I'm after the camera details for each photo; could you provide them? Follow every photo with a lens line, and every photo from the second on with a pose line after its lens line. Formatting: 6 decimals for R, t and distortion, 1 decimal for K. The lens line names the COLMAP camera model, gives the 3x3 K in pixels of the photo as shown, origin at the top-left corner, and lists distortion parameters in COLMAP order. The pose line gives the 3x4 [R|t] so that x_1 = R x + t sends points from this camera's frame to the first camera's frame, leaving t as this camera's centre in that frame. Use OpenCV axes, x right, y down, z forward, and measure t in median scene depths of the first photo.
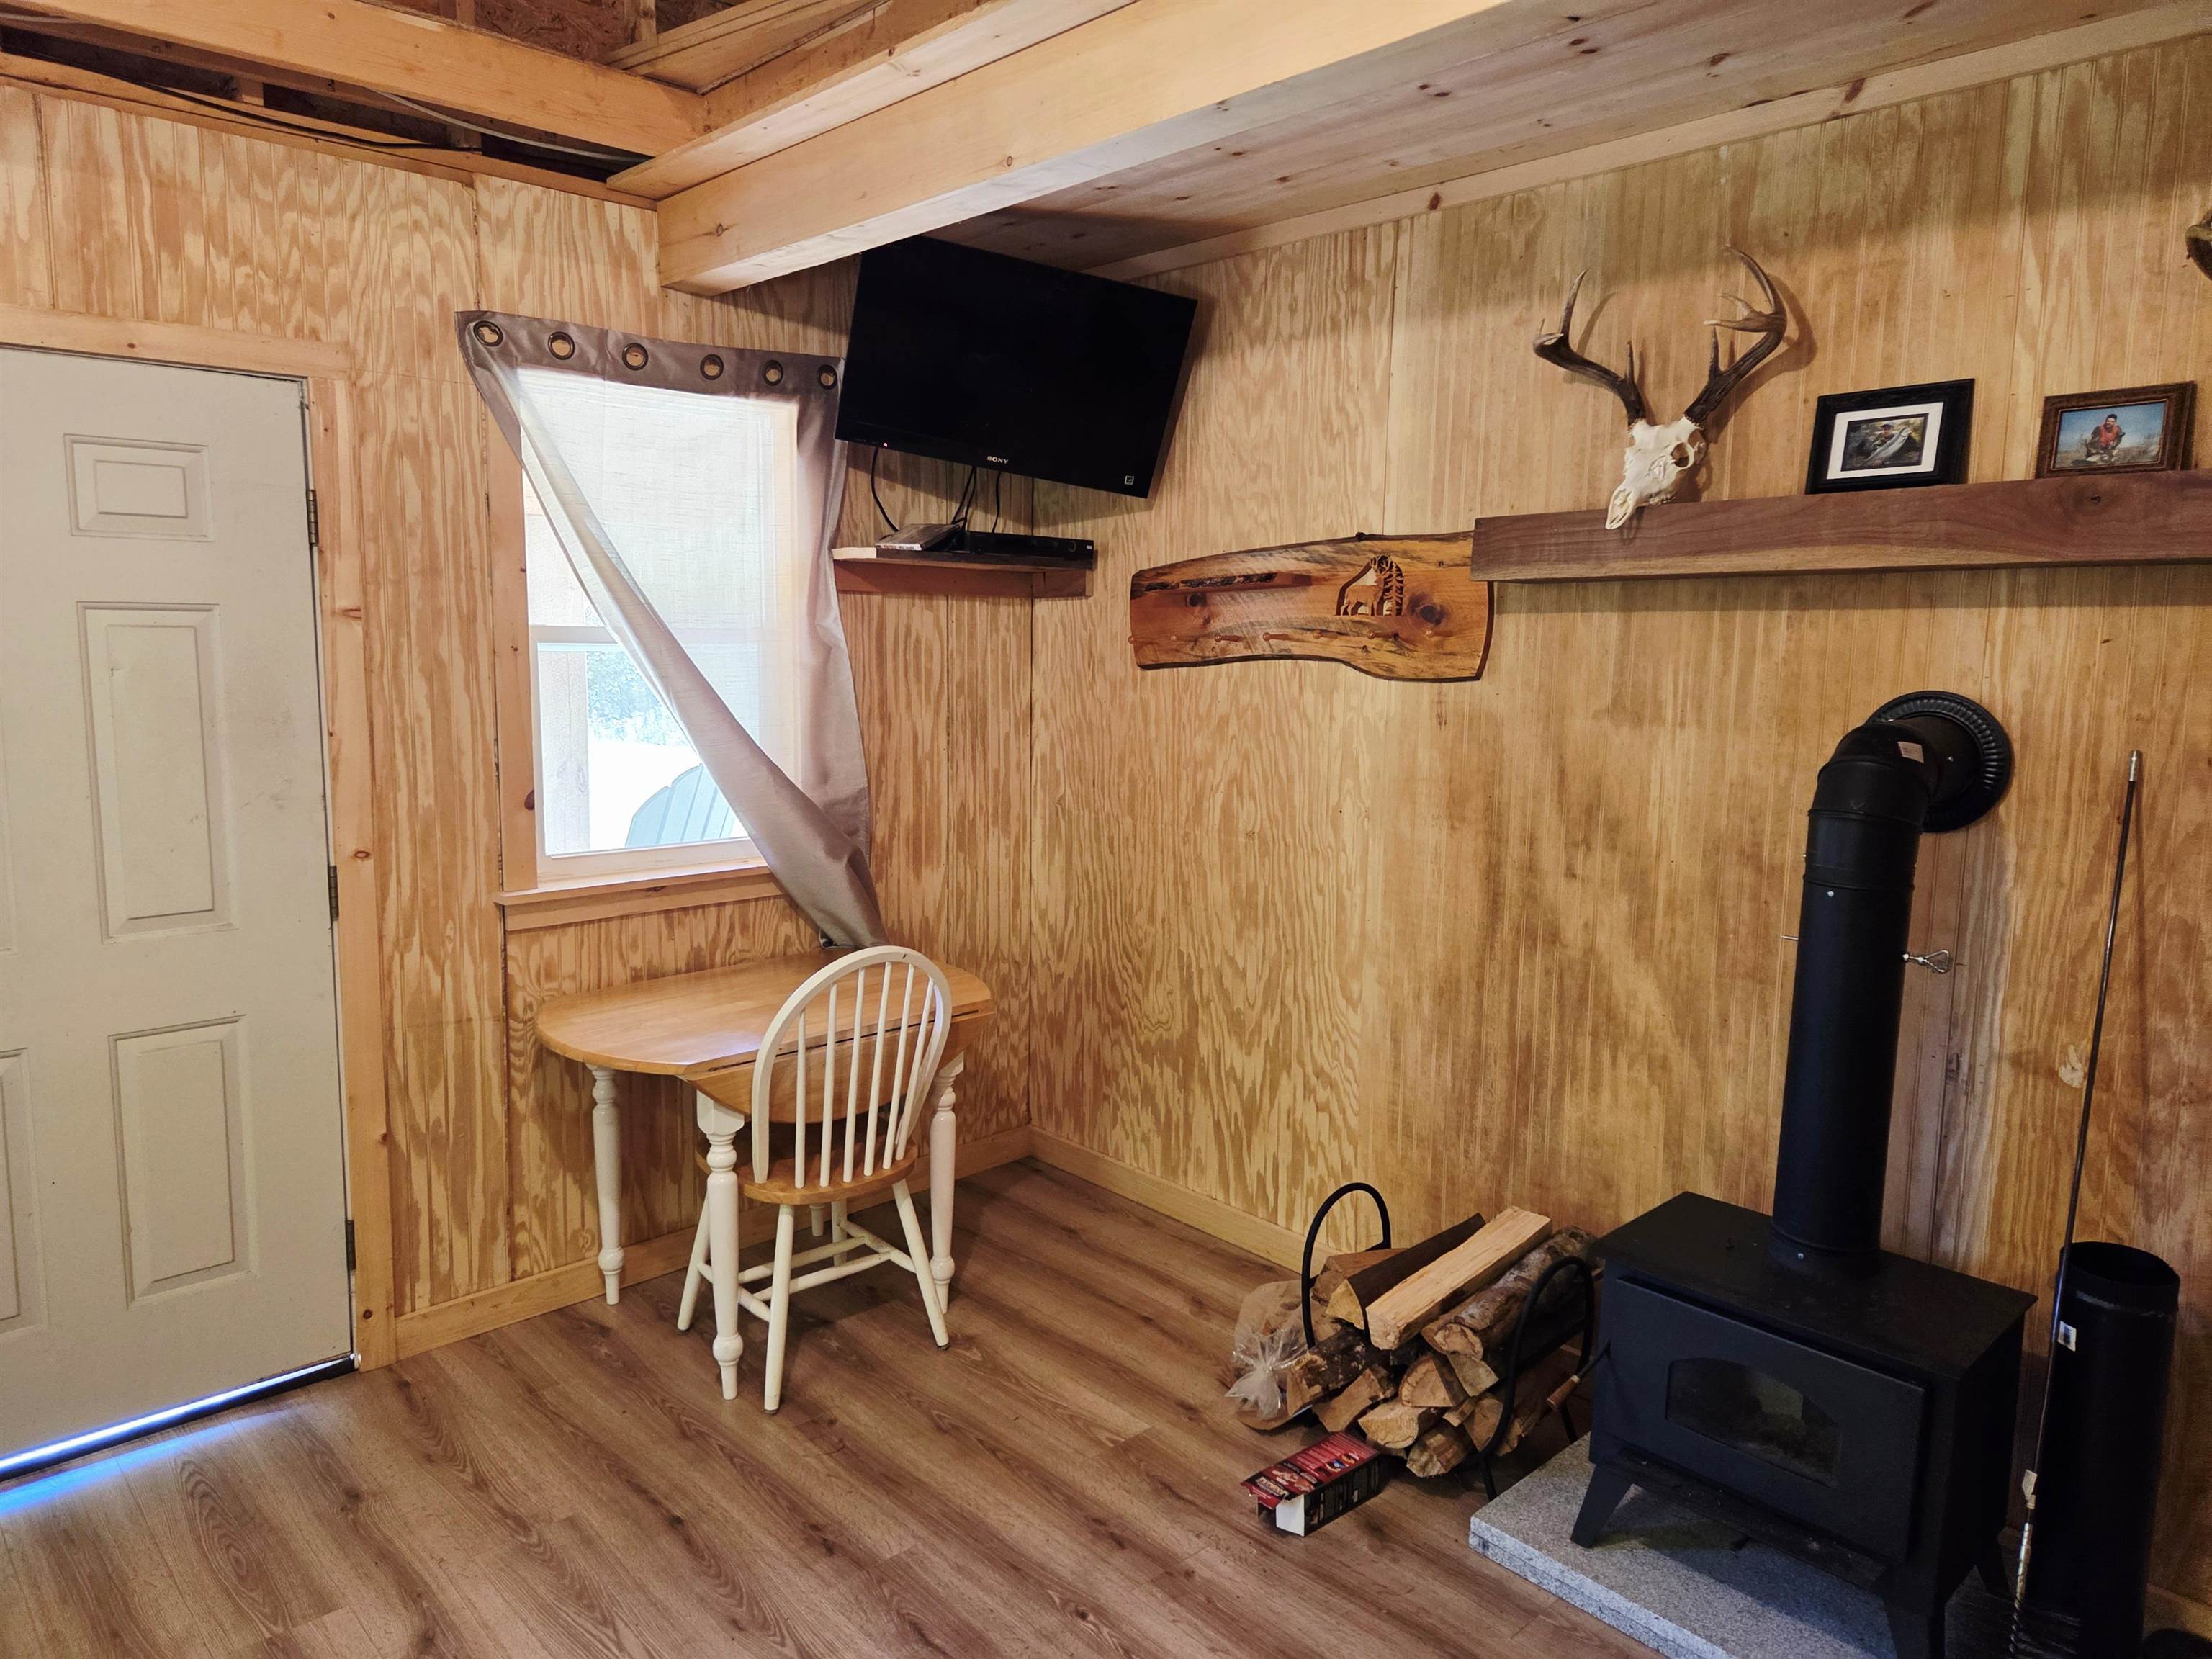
lens RADIAL K [[1478.2, 0, 1091.5], [0, 1478.2, 807.6], [0, 0, 1]] dist [0.067924, -0.051816]
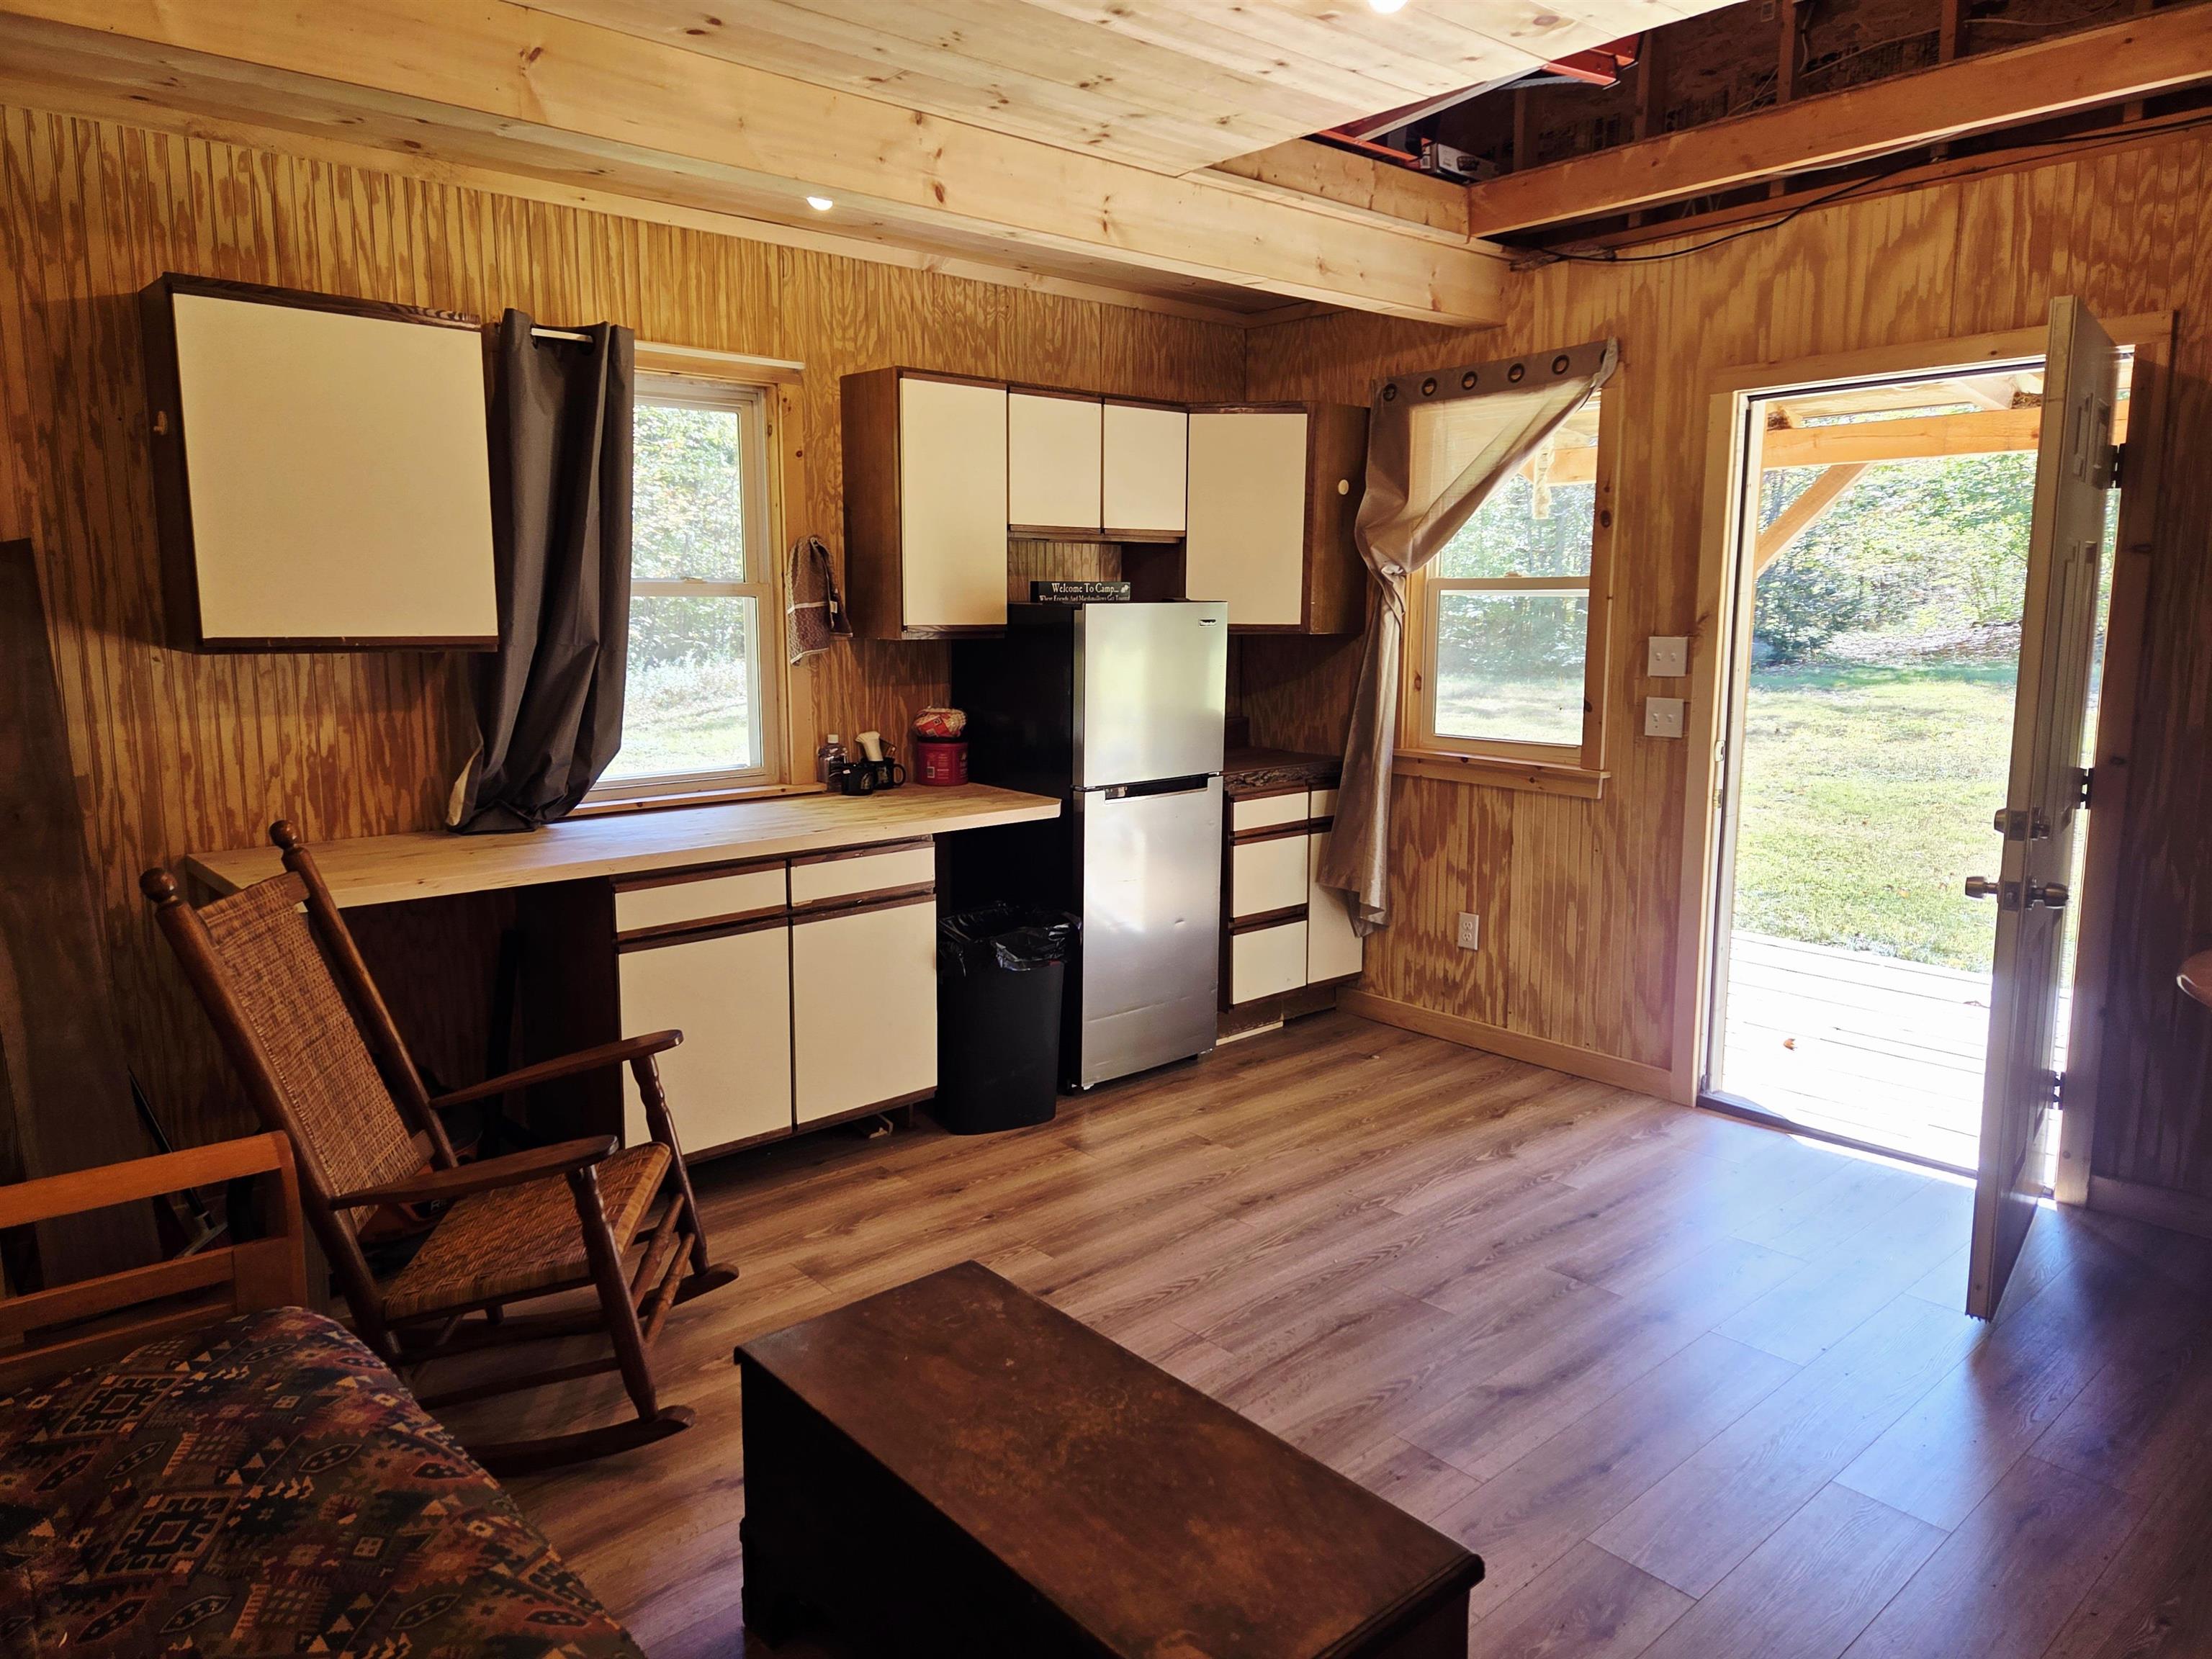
lens RADIAL K [[1478.2, 0, 1090.9], [0, 1478.2, 820.0], [0, 0, 1]] dist [0.067924, -0.051816]
pose [[-0.018994, 0.146448, -0.989036, 0.707653], [-0.106529, 0.983287, 0.147643, -0.012108], [0.994128, 0.108166, -0.003076, 0.241320]]
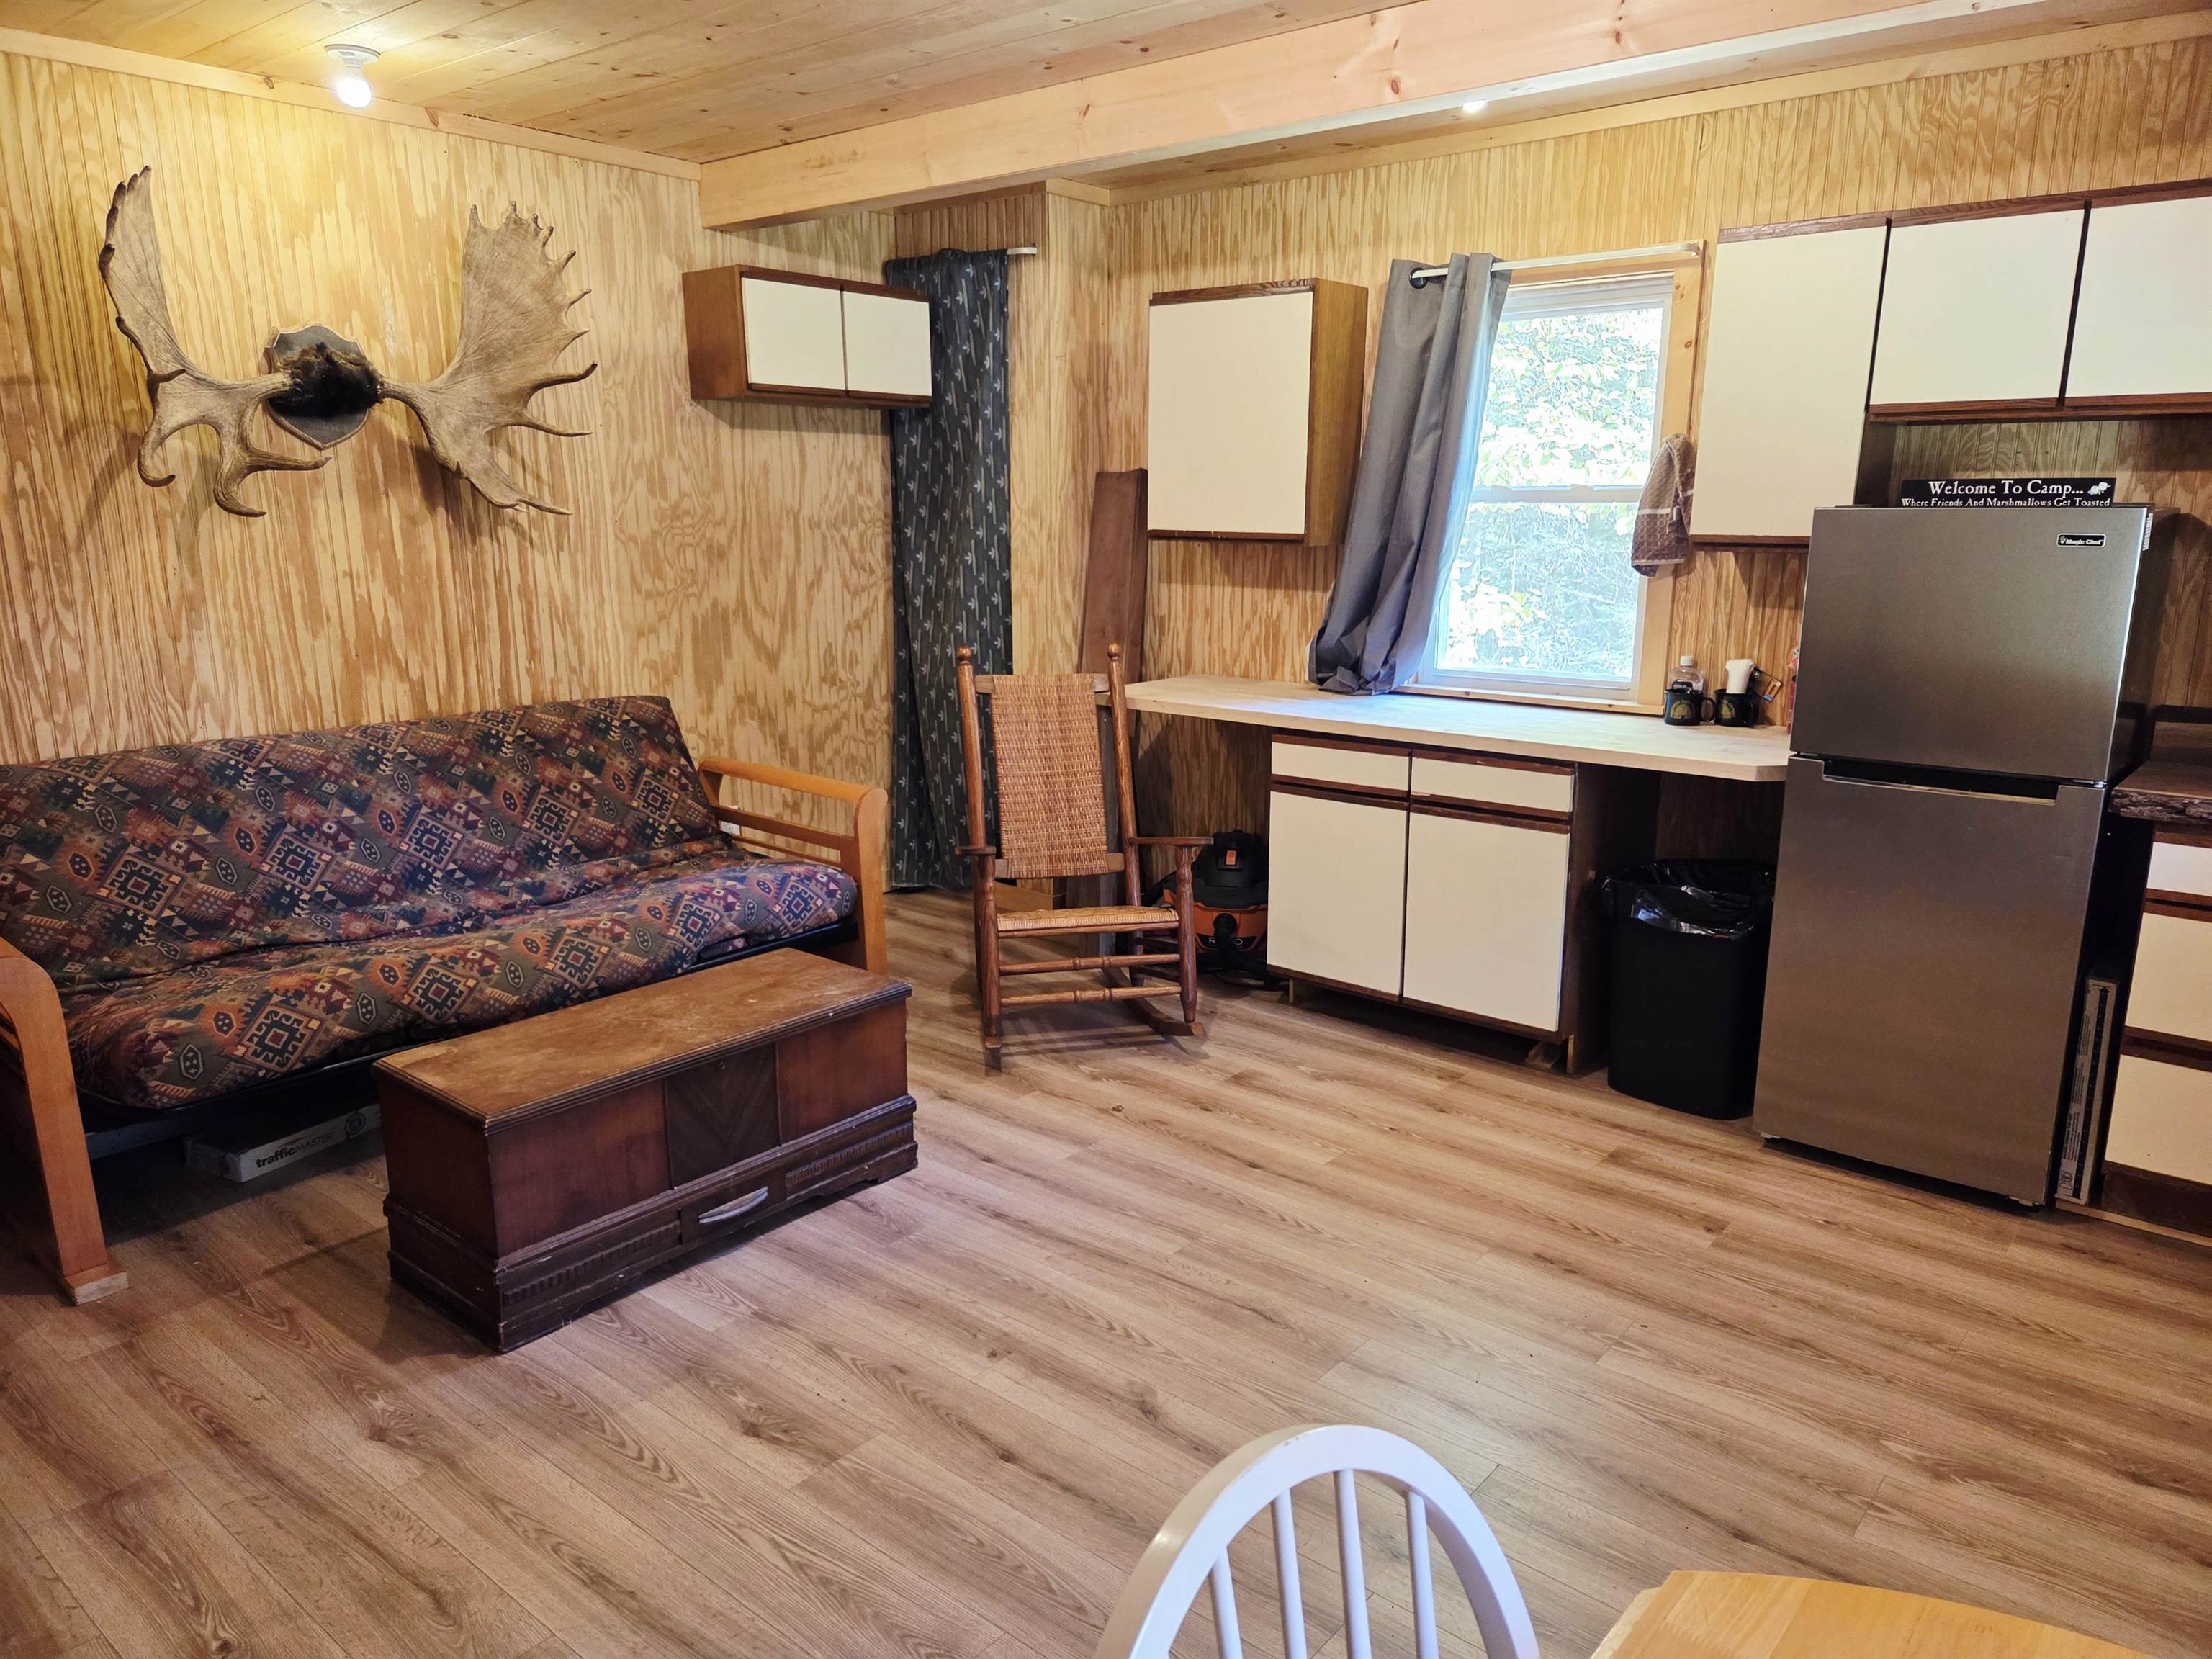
lens RADIAL K [[1478.2, 0, 1121.0], [0, 1478.2, 832.3], [0, 0, 1]] dist [0.067924, -0.051816]
pose [[-0.989994, 0.016514, -0.140141, -0.085528], [-0.028627, 0.948973, 0.314055, -0.112304], [0.138176, 0.314924, -0.939005, 1.254432]]
